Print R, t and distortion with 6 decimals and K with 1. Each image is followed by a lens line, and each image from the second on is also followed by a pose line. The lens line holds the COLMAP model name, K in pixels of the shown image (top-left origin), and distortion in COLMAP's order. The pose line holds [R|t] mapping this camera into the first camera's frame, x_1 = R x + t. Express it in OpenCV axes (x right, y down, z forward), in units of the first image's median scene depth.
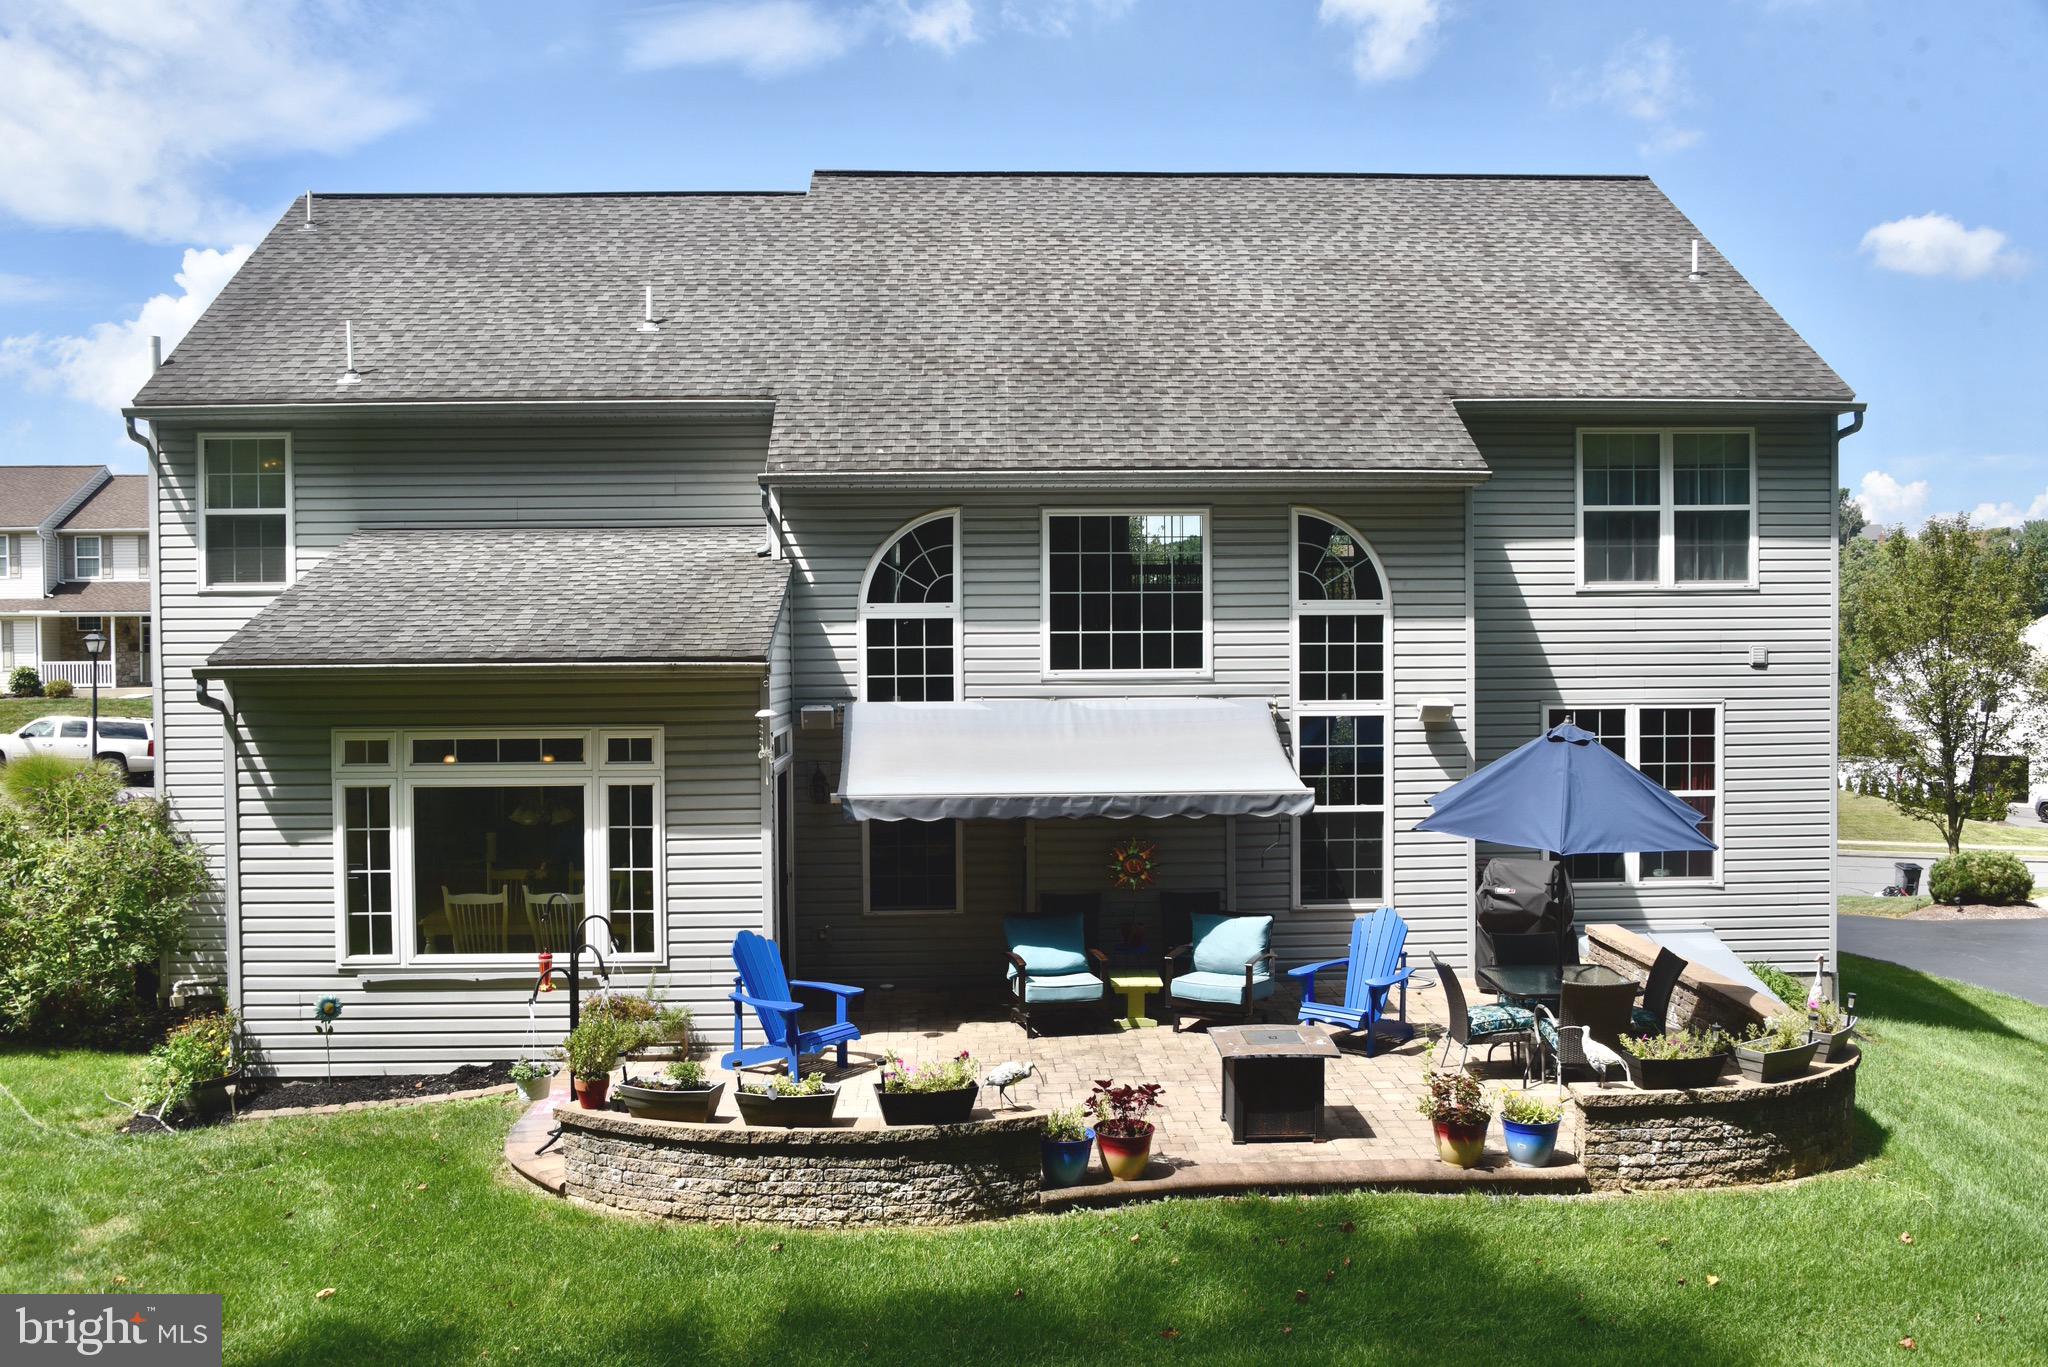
lens RADIAL K [[1837.2, 0, 1024.0], [0, 1837.2, 683.5], [0, 0, 1]] dist [-0.075688, 0.014117]
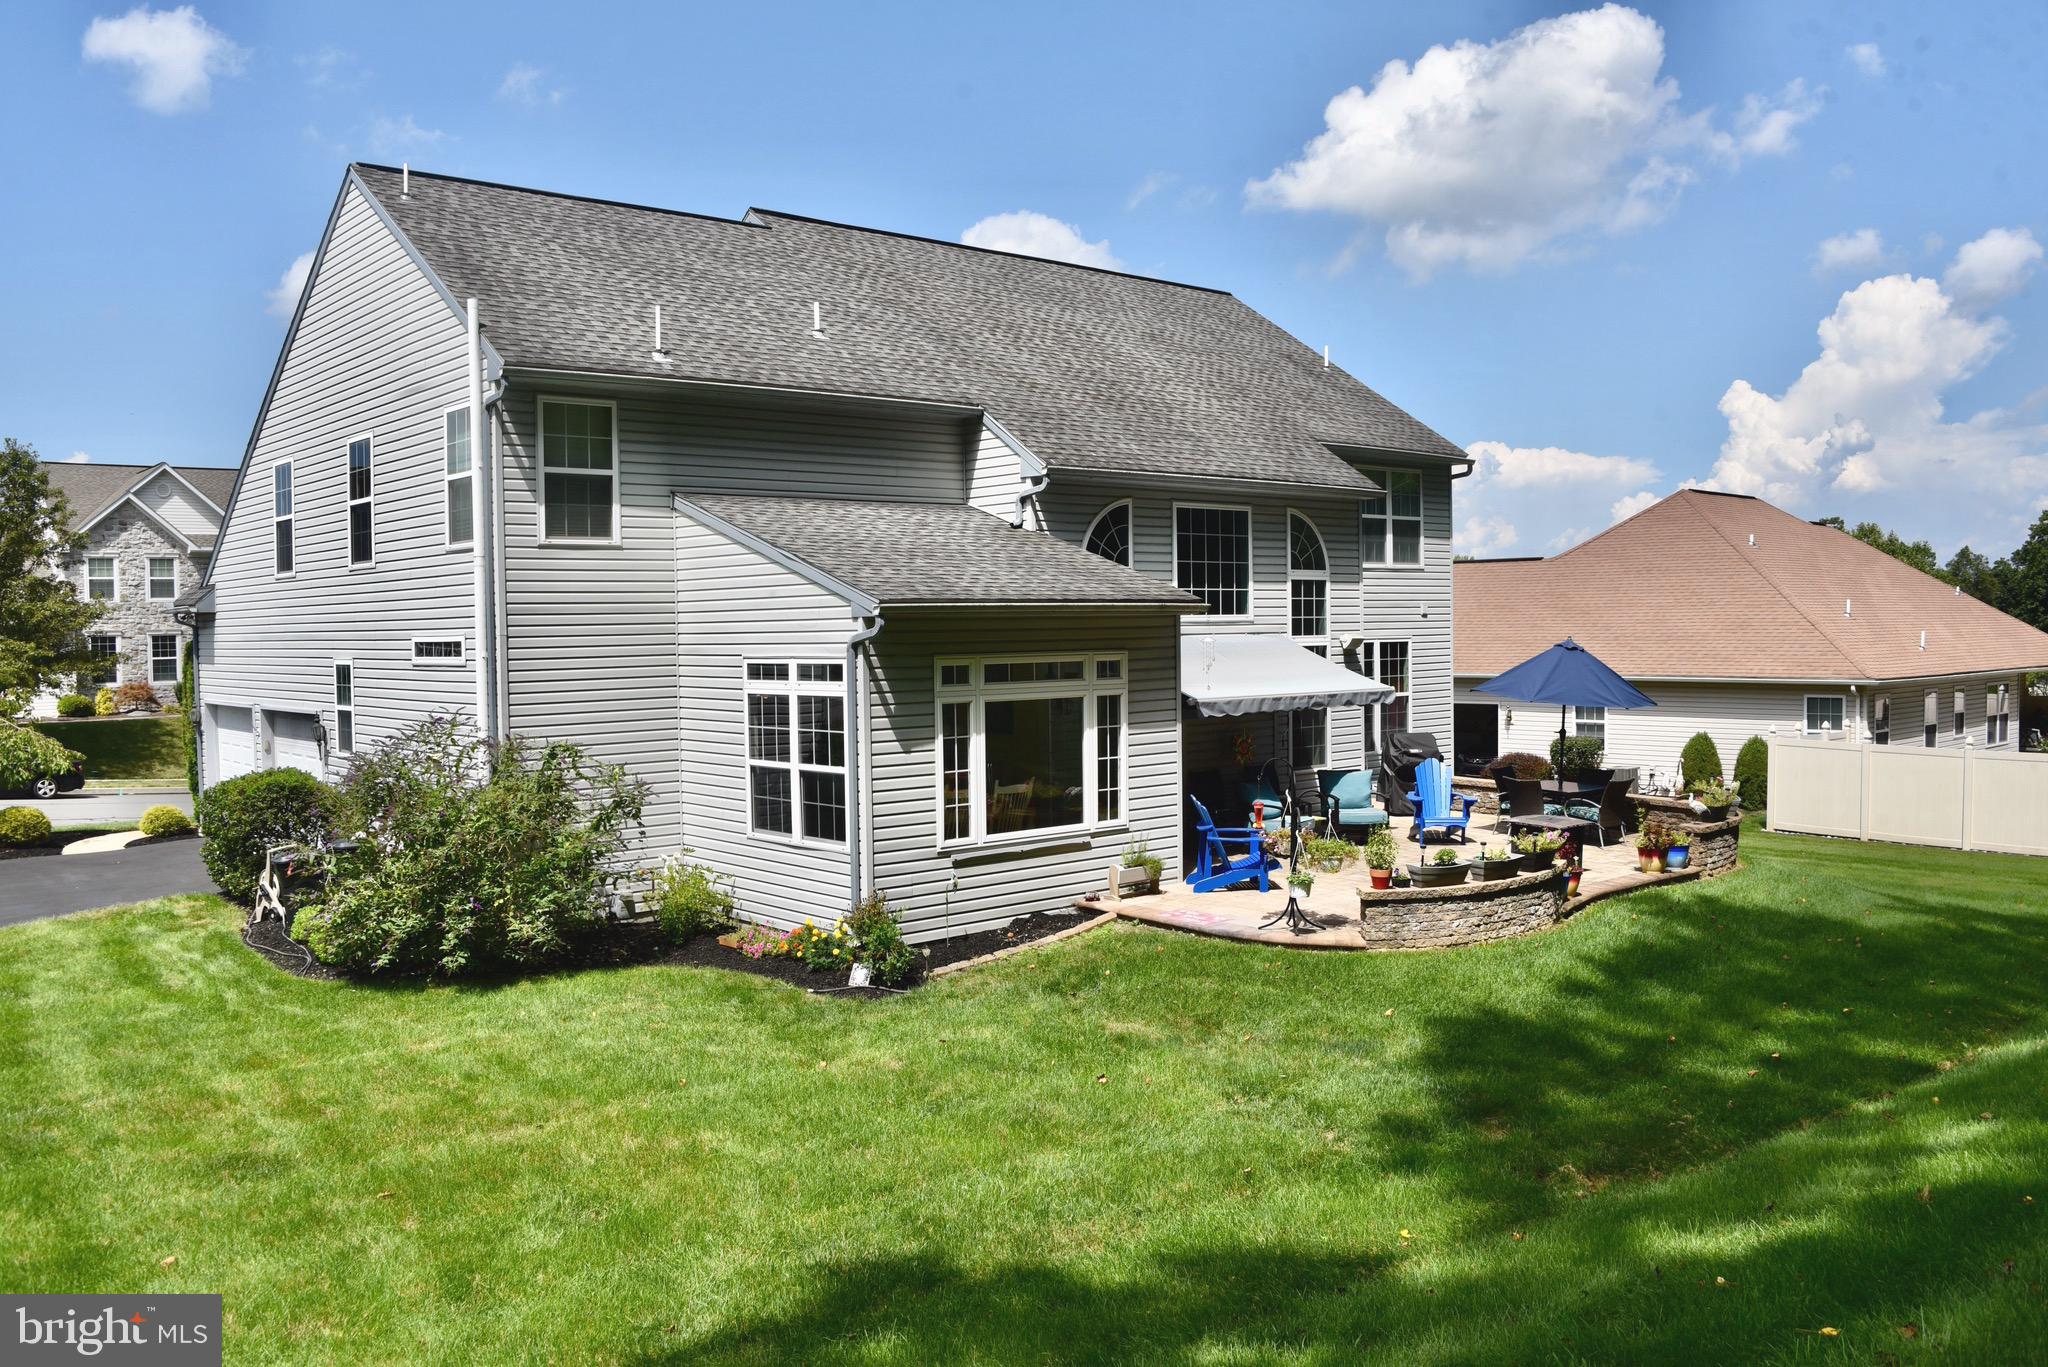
lens RADIAL K [[1631.3, 0, 1024.0], [0, 1631.3, 683.5], [0, 0, 1]] dist [-0.156396, 0.102904]
pose [[0.786280, -0.025509, 0.617343, -0.974084], [0.018448, 0.999671, 0.017810, 0.023644], [-0.617595, -0.002615, 0.786492, 0.093113]]
